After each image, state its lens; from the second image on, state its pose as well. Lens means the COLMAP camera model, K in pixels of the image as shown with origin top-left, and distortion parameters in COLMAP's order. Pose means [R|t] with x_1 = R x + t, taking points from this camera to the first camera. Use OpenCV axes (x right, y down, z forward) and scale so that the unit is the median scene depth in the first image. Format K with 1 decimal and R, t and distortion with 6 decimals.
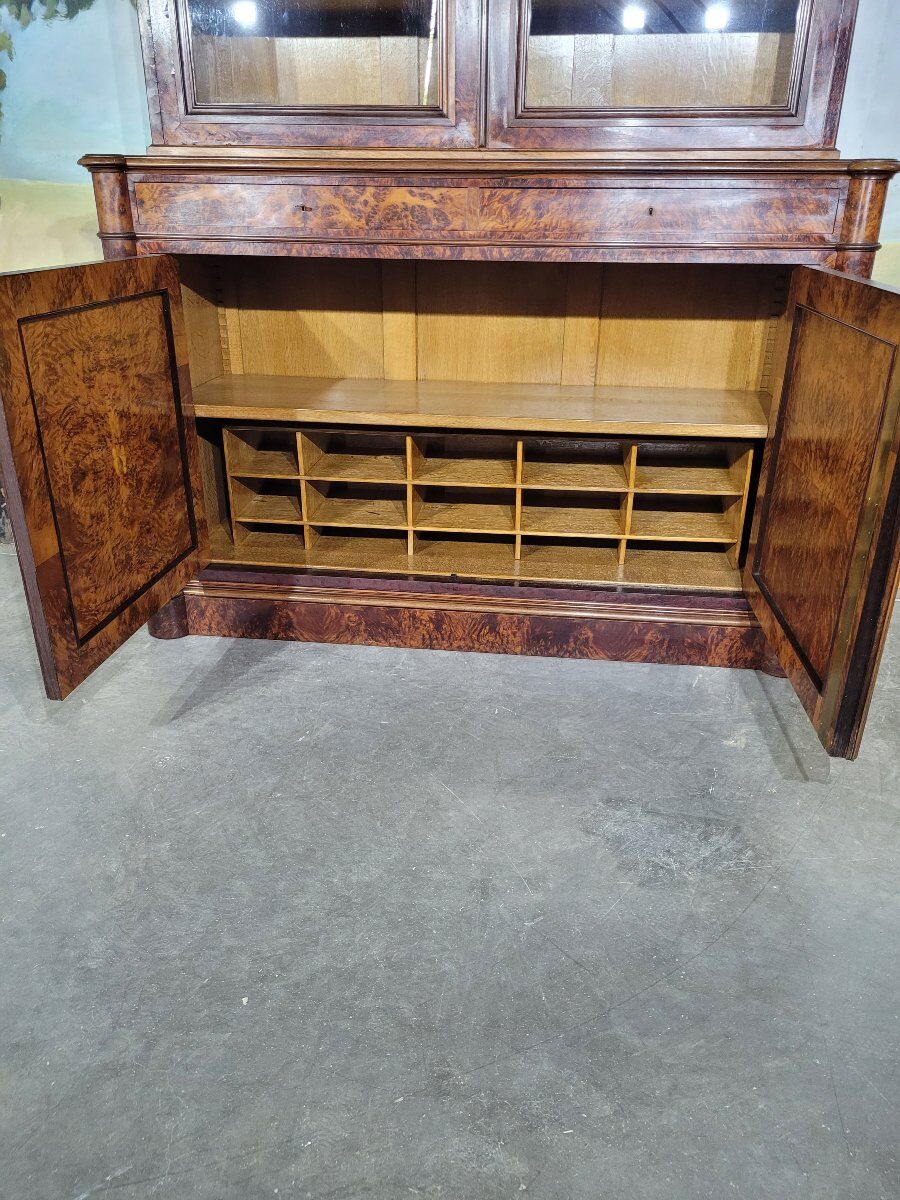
lens RADIAL K [[907.2, 0, 454.7], [0, 907.2, 606.6], [0, 0, 1]] dist [0.053238, -0.039633]
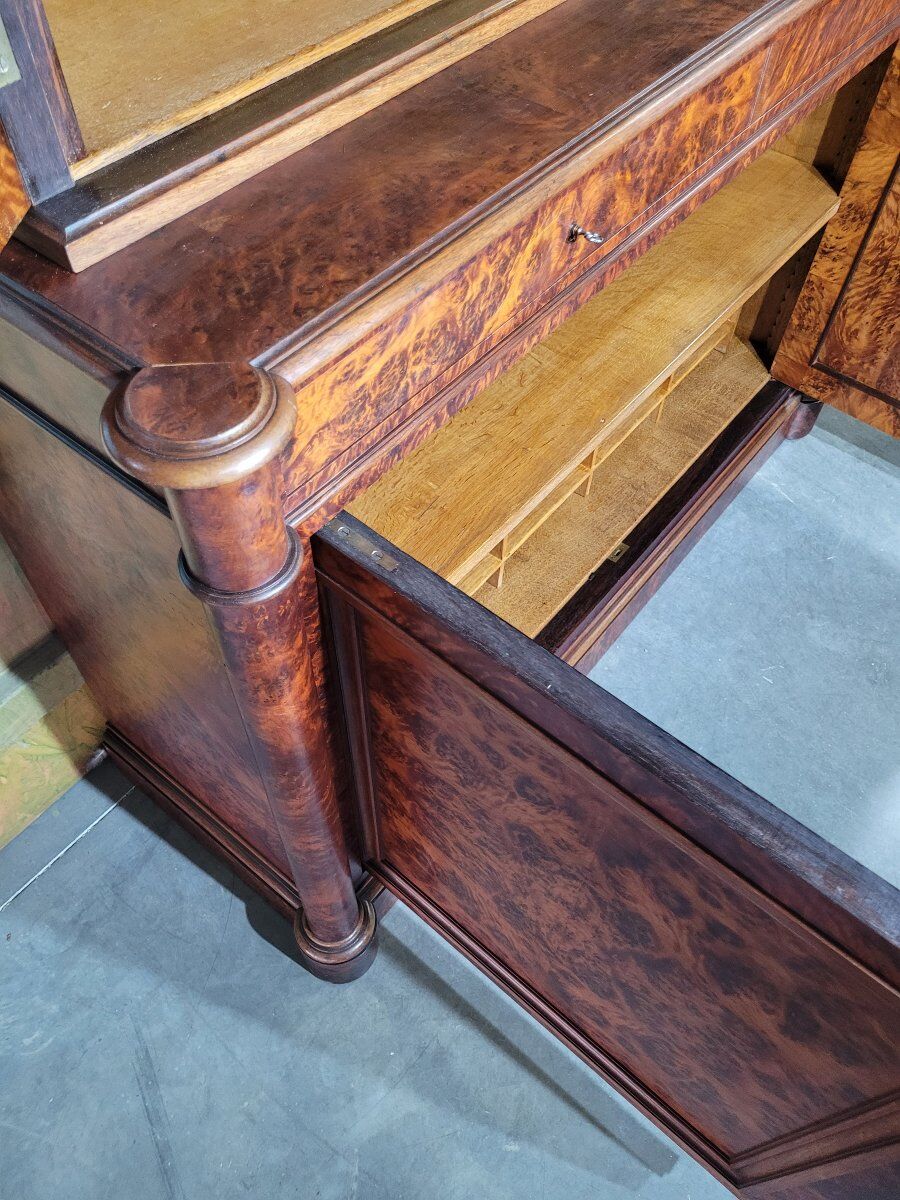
lens RADIAL K [[907.2, 0, 441.6], [0, 907.2, 602.0], [0, 0, 1]] dist [0.053238, -0.039633]
pose [[0.531555, -0.680417, 0.504461, -0.493822], [0.339025, 0.716691, 0.609439, -0.557230], [-0.776216, -0.152926, 0.611639, 0.724646]]
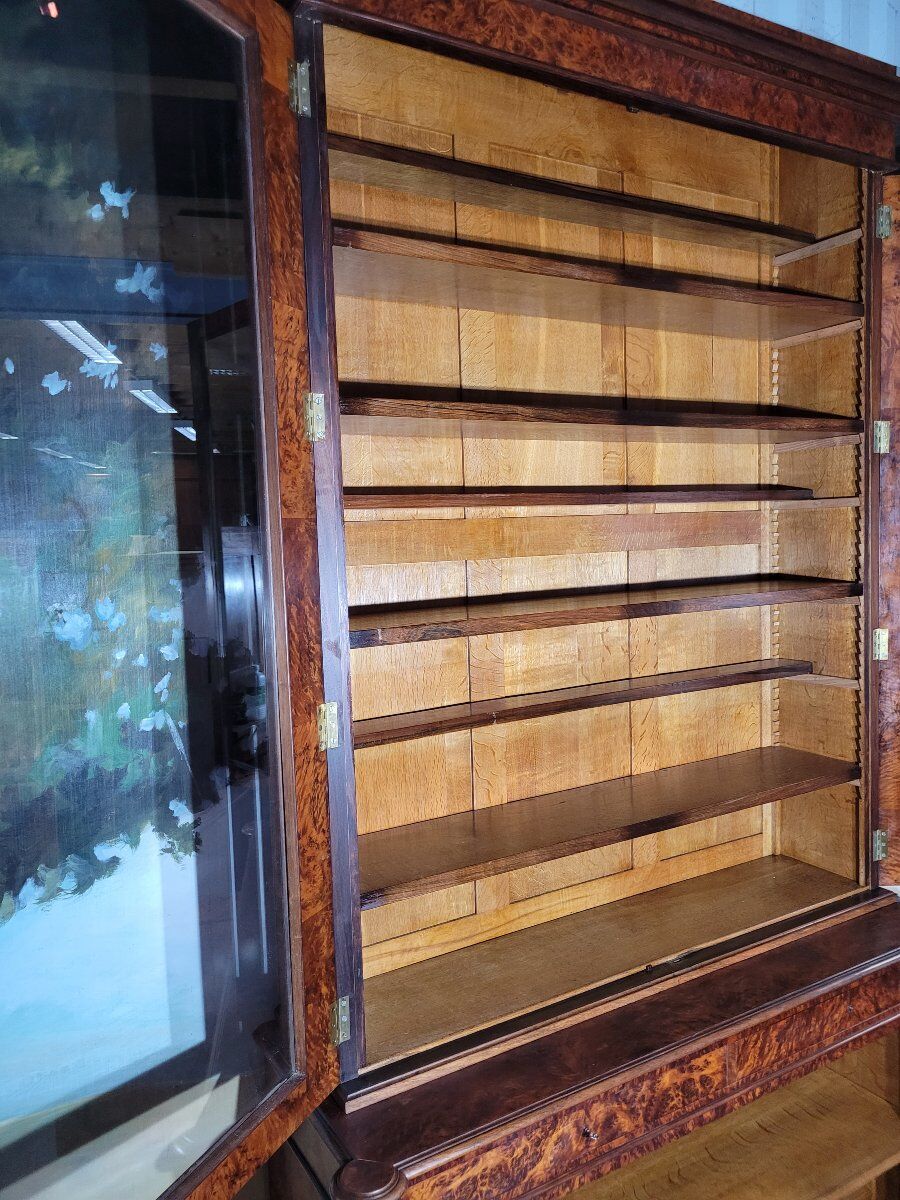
lens RADIAL K [[907.2, 0, 448.7], [0, 907.2, 597.6], [0, 0, 1]] dist [0.053238, -0.039633]
pose [[0.792132, -0.081445, 0.604892, -0.688122], [0.287064, 0.924315, -0.251469, -0.669652], [-0.538630, 0.372839, 0.755559, 0.245196]]
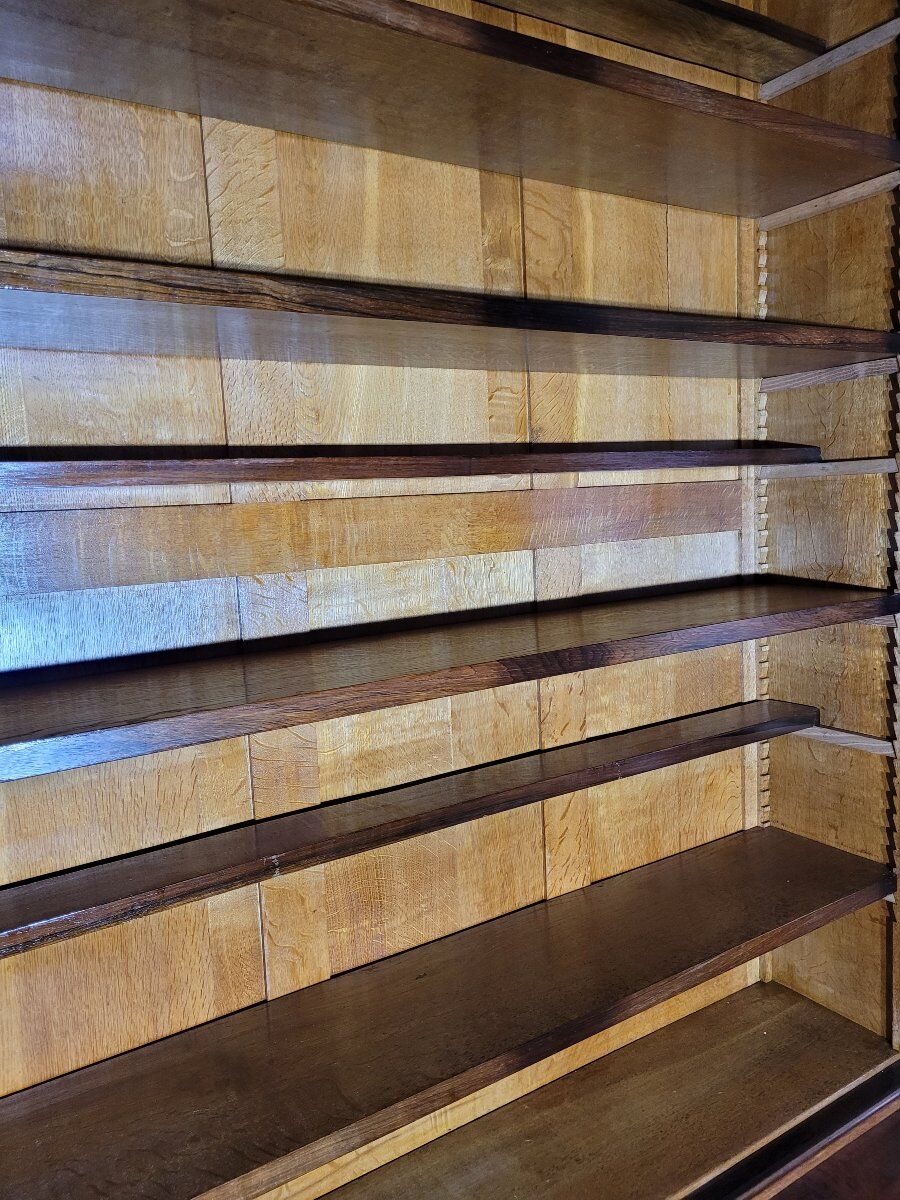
lens RADIAL K [[907.2, 0, 466.2], [0, 907.2, 601.9], [0, 0, 1]] dist [0.053238, -0.039633]
pose [[0.763524, -0.119825, 0.634565, -0.330121], [0.313048, 0.928136, -0.201408, -0.775635], [-0.564829, 0.352429, 0.746165, 0.466967]]
